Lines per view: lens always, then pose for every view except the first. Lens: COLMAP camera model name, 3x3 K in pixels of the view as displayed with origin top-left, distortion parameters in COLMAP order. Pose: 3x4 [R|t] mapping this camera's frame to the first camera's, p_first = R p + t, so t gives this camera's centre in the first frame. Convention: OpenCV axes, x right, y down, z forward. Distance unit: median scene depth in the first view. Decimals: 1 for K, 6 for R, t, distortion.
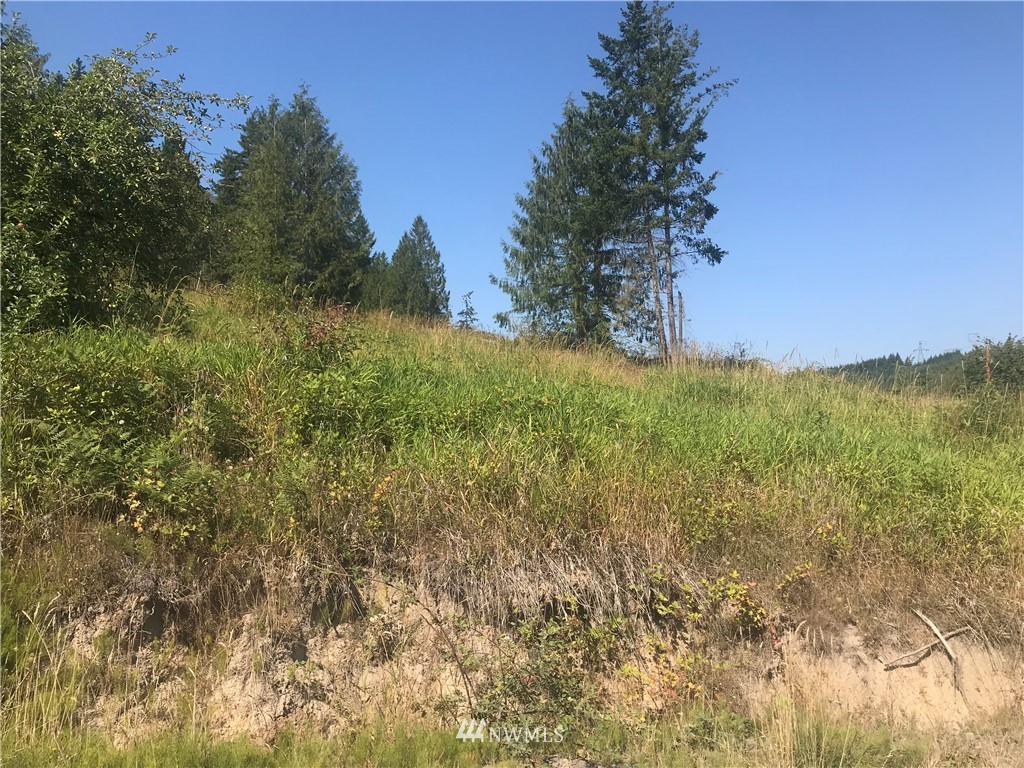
lens RADIAL K [[835.7, 0, 505.4], [0, 835.7, 378.7], [0, 0, 1]] dist [0.031648, -0.039300]
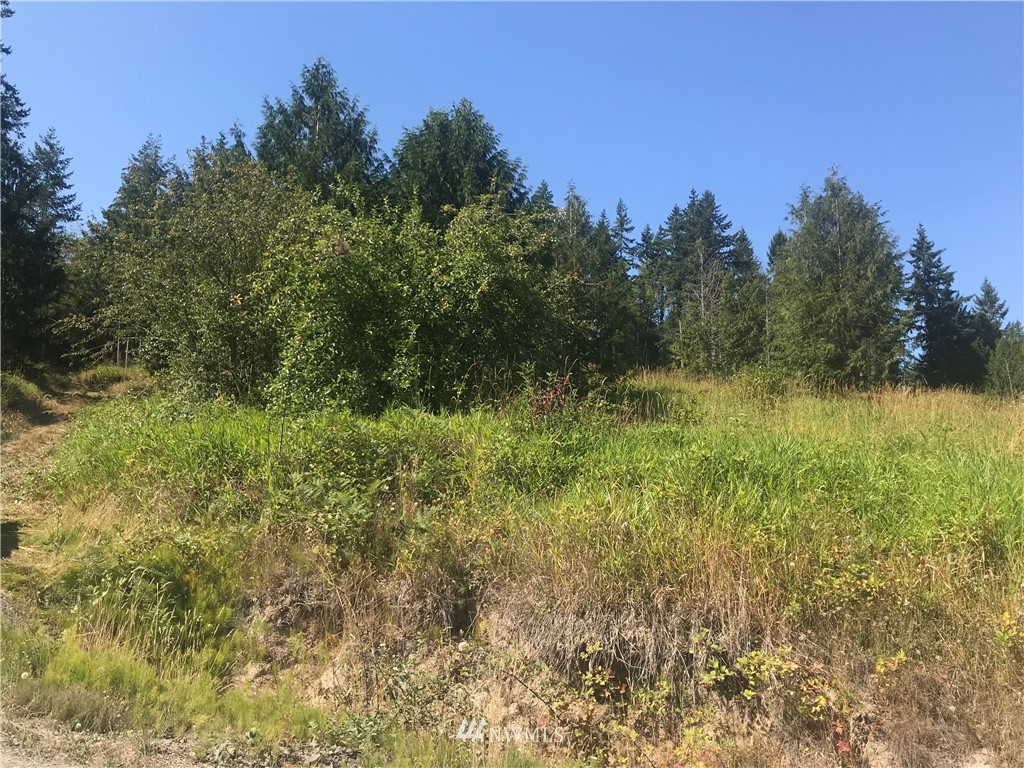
lens RADIAL K [[835.7, 0, 507.4], [0, 835.7, 377.6], [0, 0, 1]] dist [0.031648, -0.039300]
pose [[0.747782, -0.082818, -0.658758, 0.111967], [0.008401, 0.993291, -0.115338, 0.009680], [0.663891, 0.080714, 0.743461, 0.027932]]
